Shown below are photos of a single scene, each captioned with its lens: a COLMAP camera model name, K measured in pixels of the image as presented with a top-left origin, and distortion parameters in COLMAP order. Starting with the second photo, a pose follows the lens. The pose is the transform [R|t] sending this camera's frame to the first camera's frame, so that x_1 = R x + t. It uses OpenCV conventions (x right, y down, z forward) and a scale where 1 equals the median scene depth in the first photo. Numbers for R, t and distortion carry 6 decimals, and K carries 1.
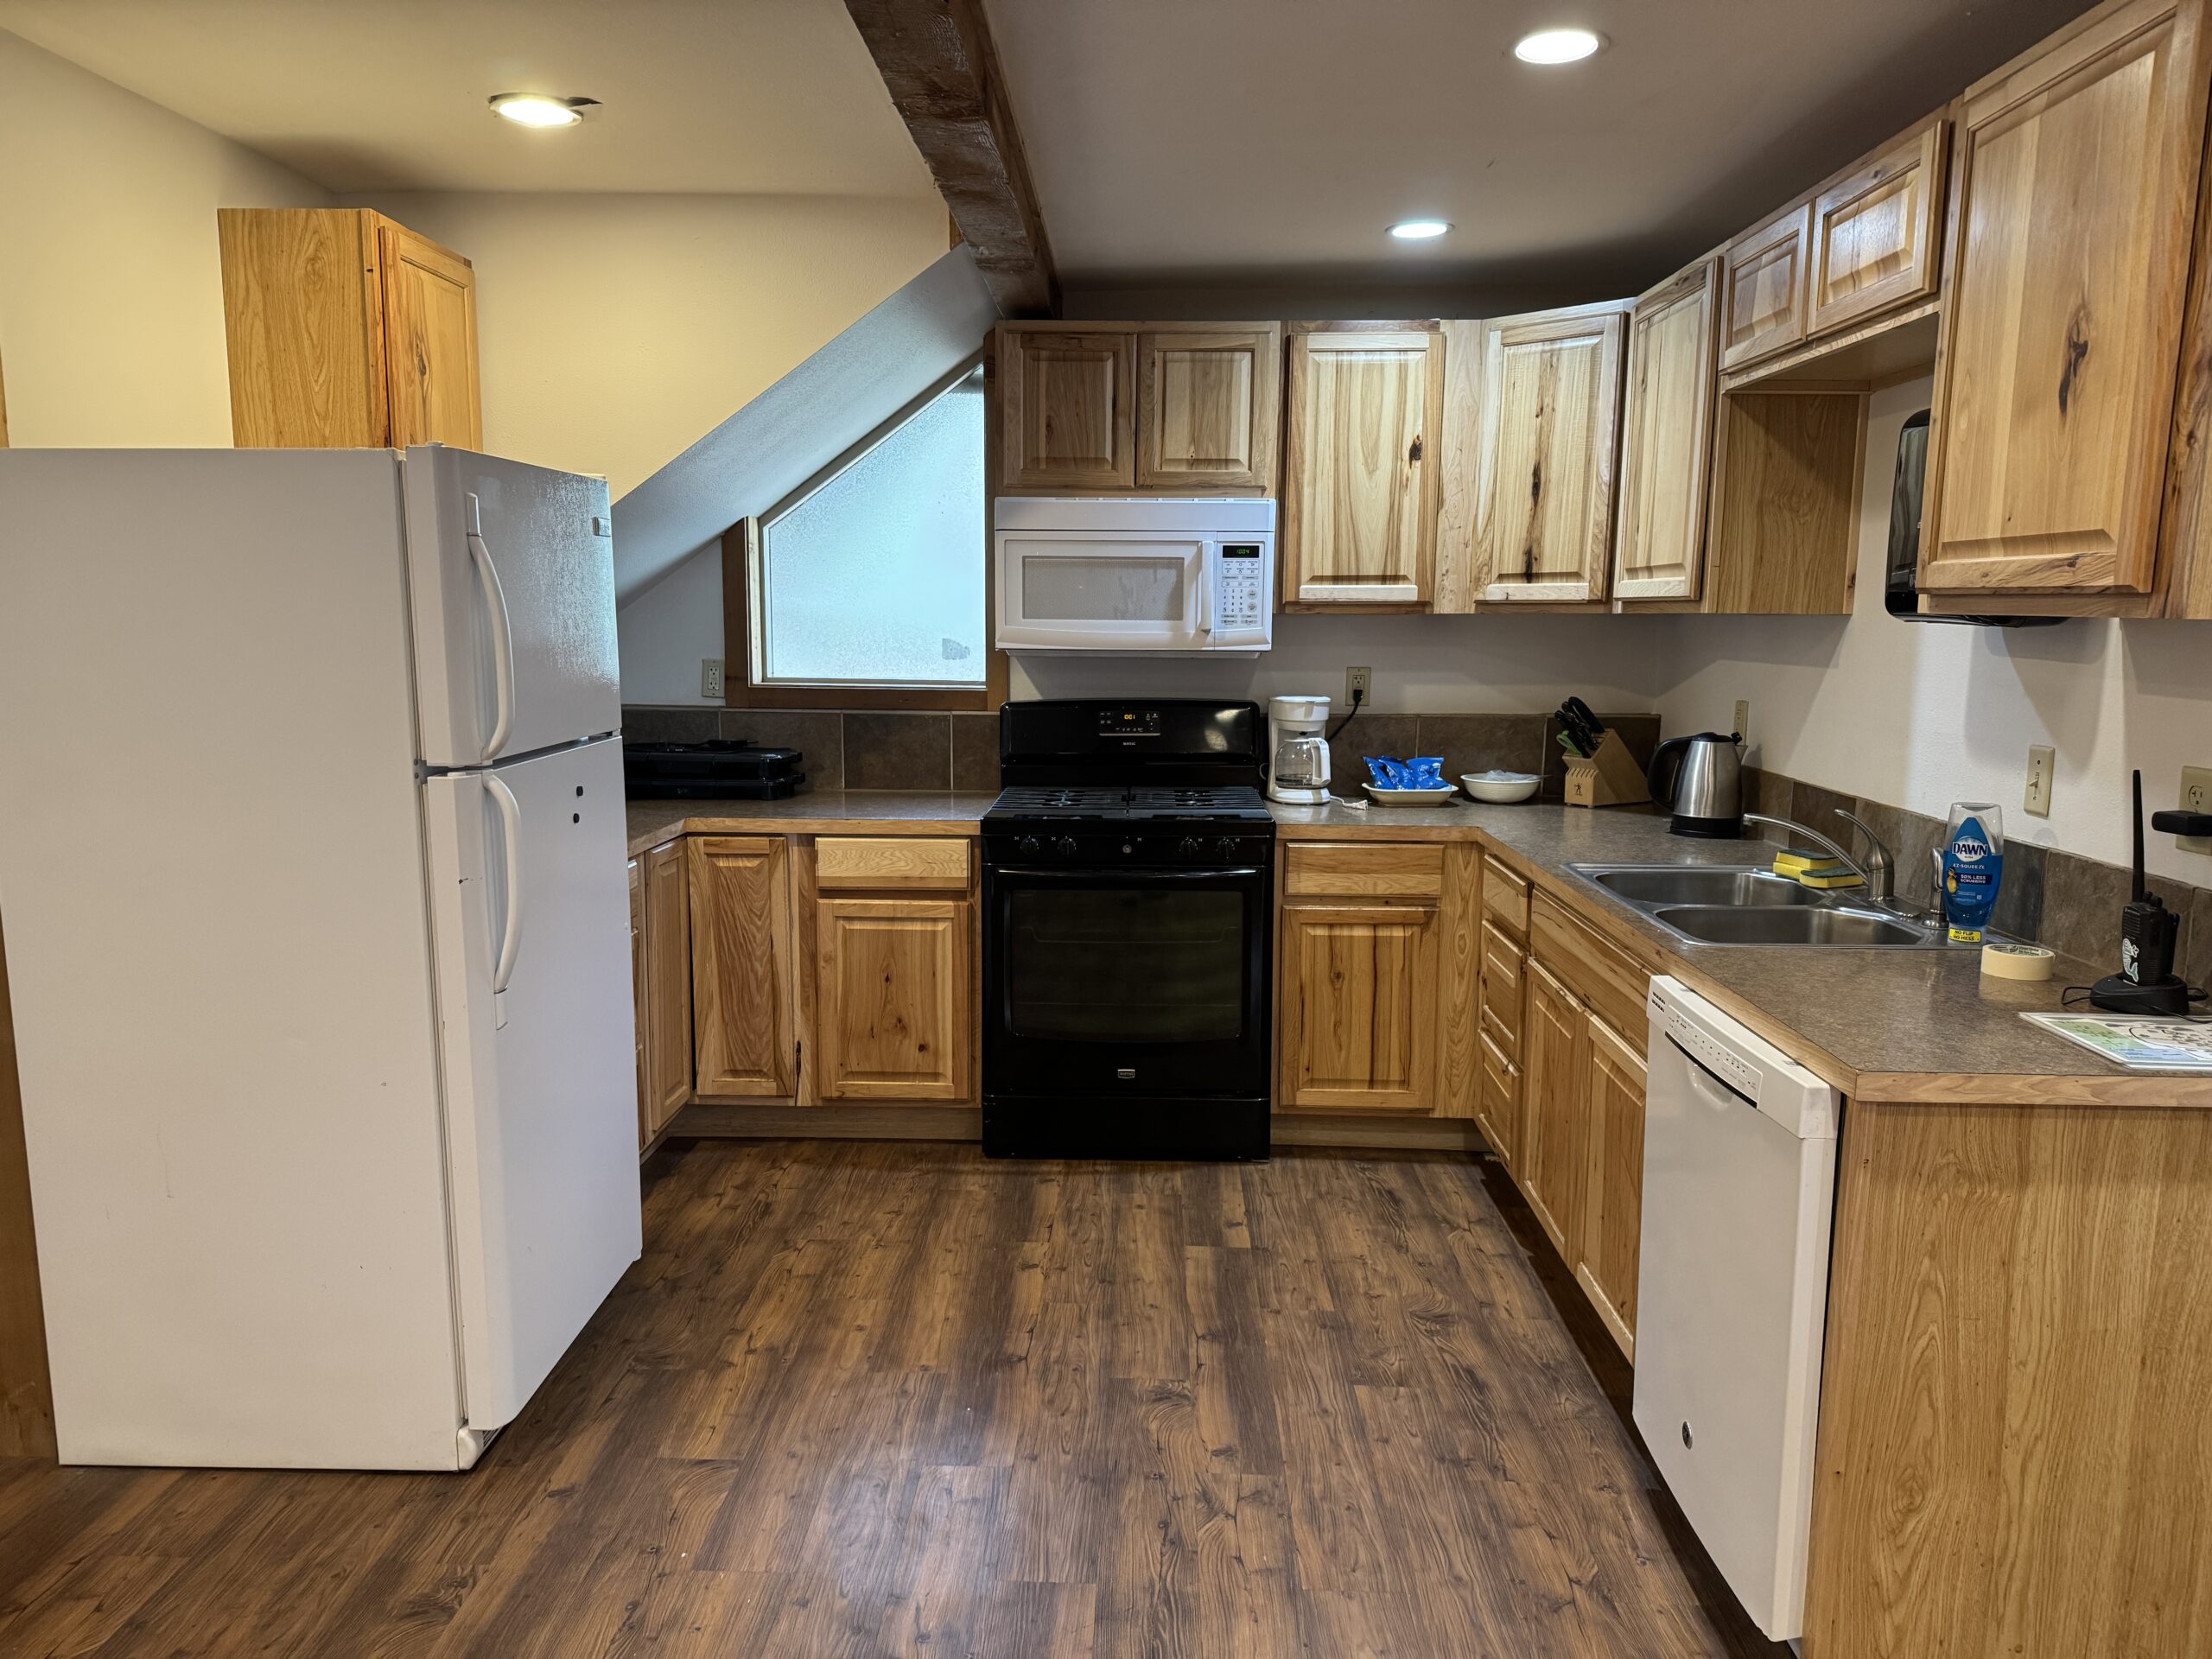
lens RADIAL K [[1571.2, 0, 1108.8], [0, 1571.2, 842.8], [0, 0, 1]] dist [0.112572, -0.142786]
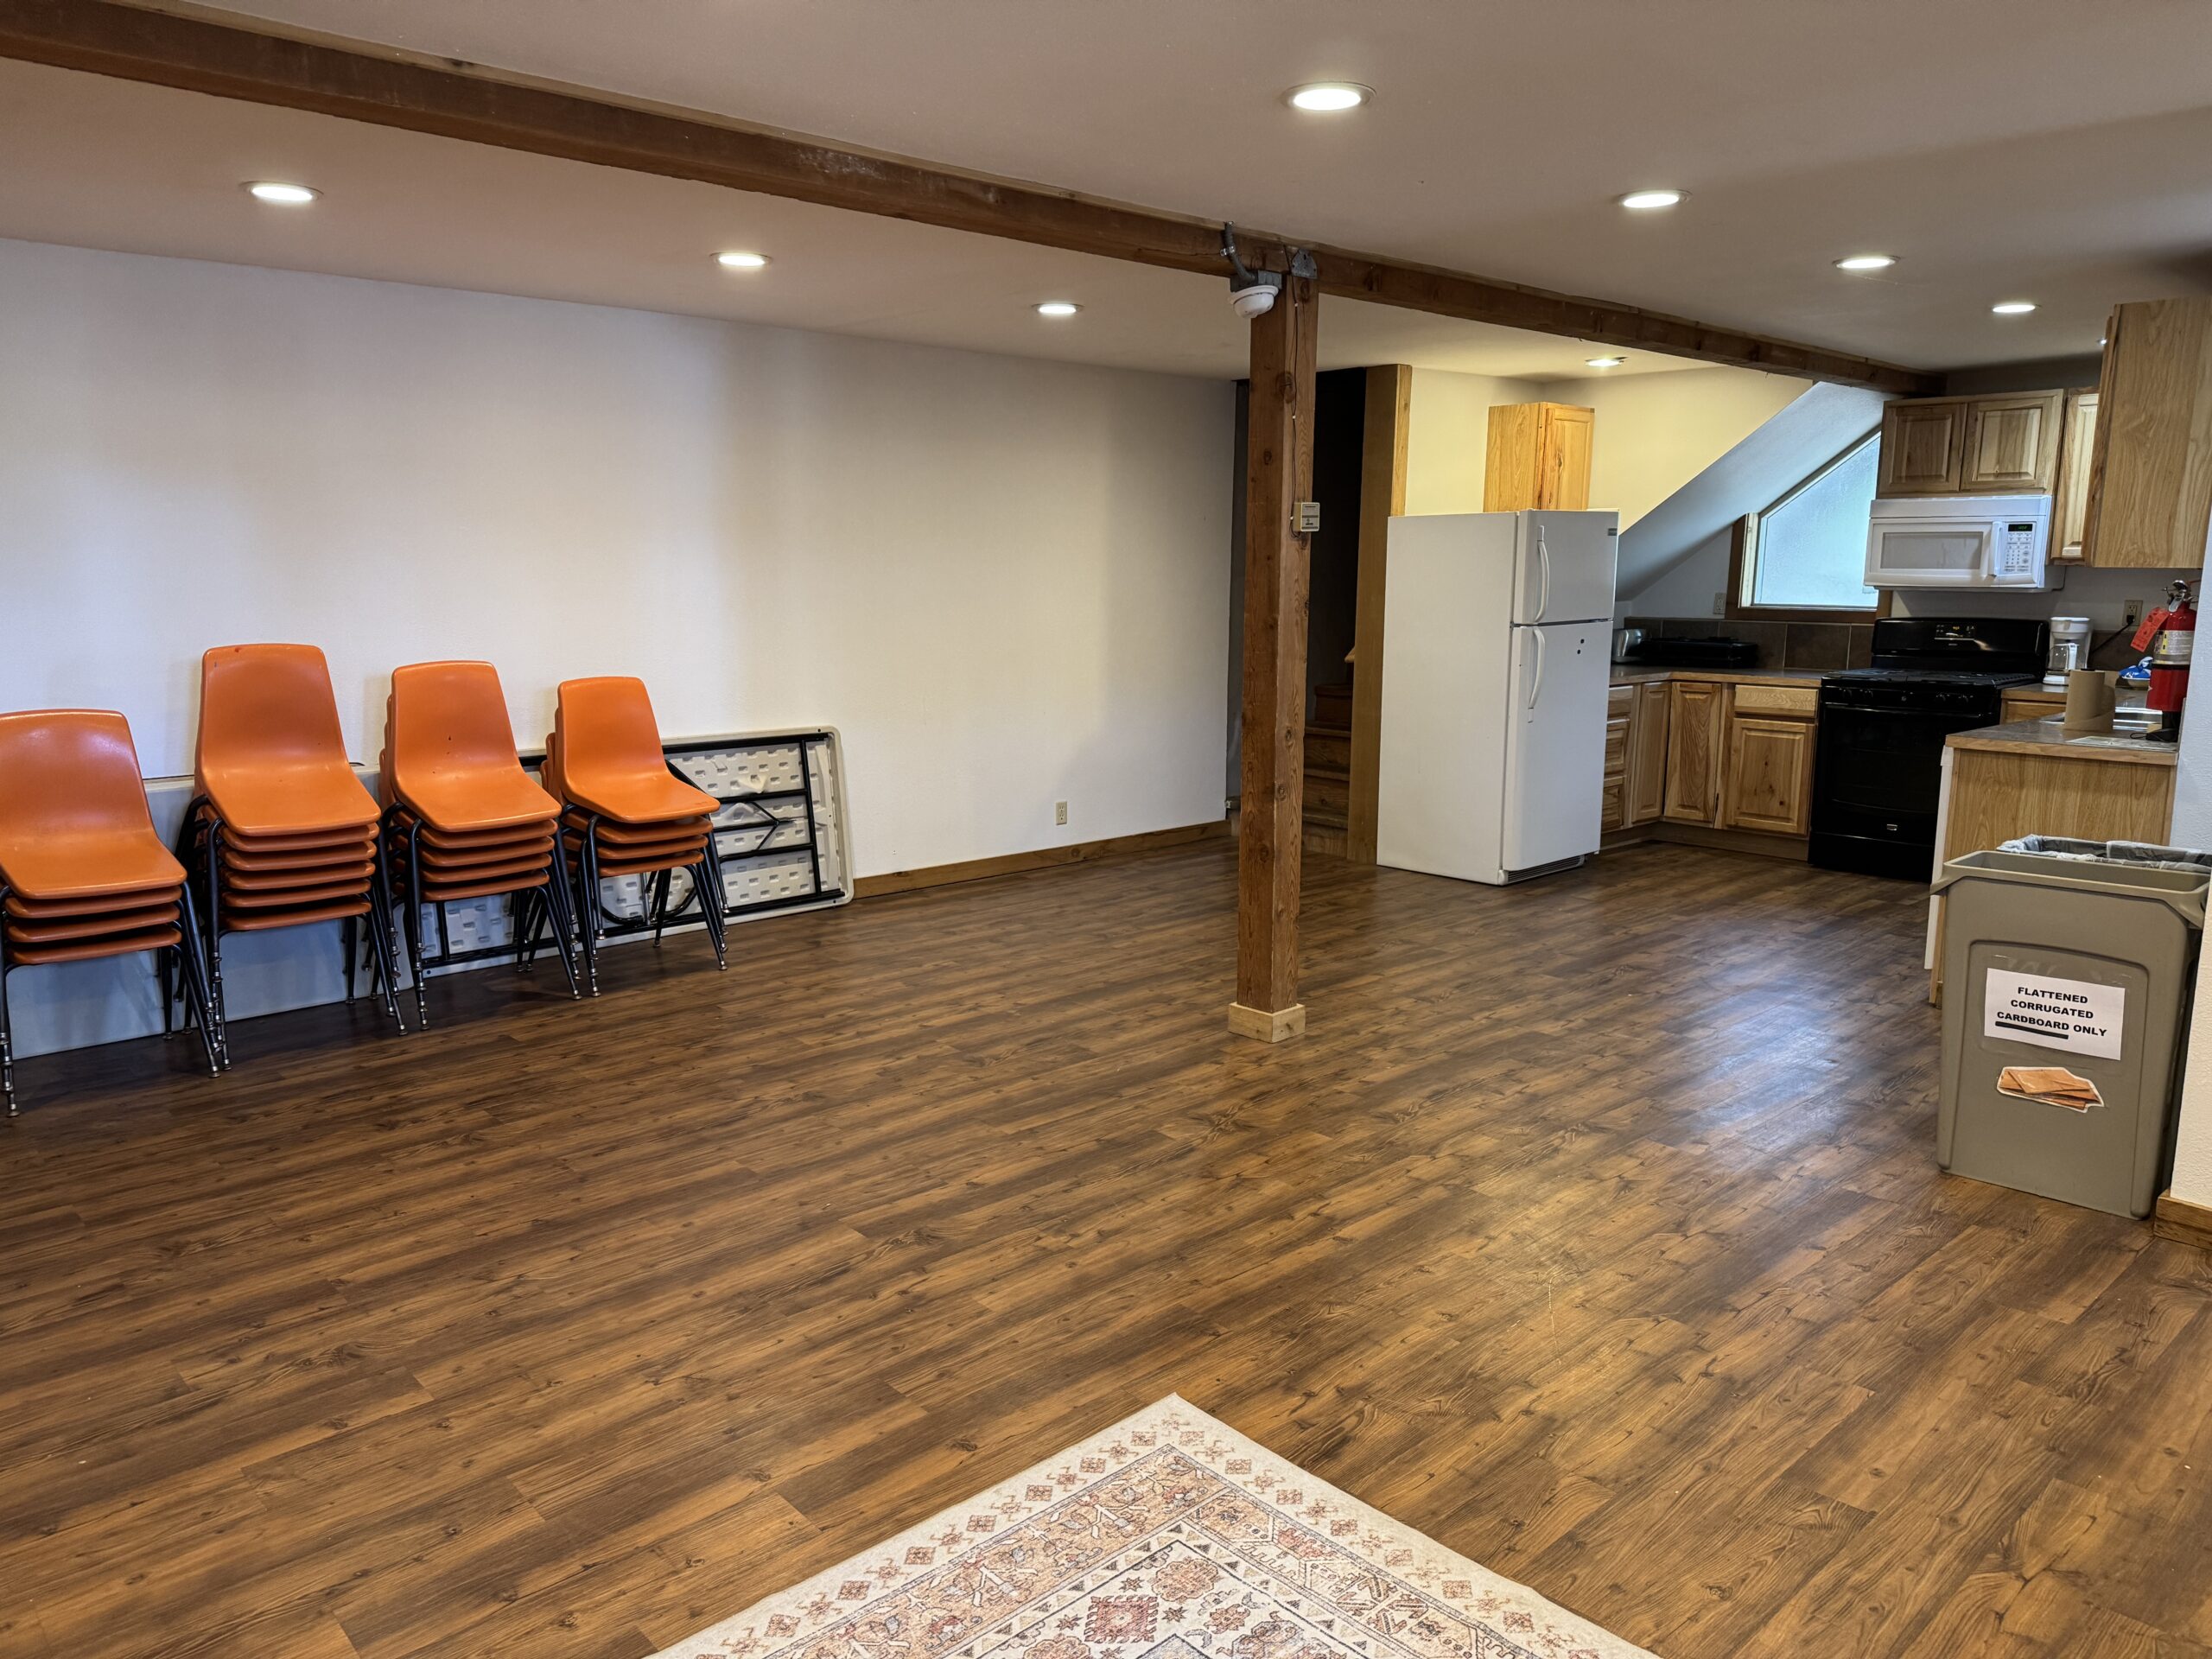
lens RADIAL K [[1571.2, 0, 1108.8], [0, 1571.2, 842.8], [0, 0, 1]] dist [0.112572, -0.142786]
pose [[0.703419, 0.121854, -0.700253, 0.636485], [-0.104908, 0.992204, 0.067276, 0.132288], [0.702991, 0.026138, 0.710718, -0.873151]]
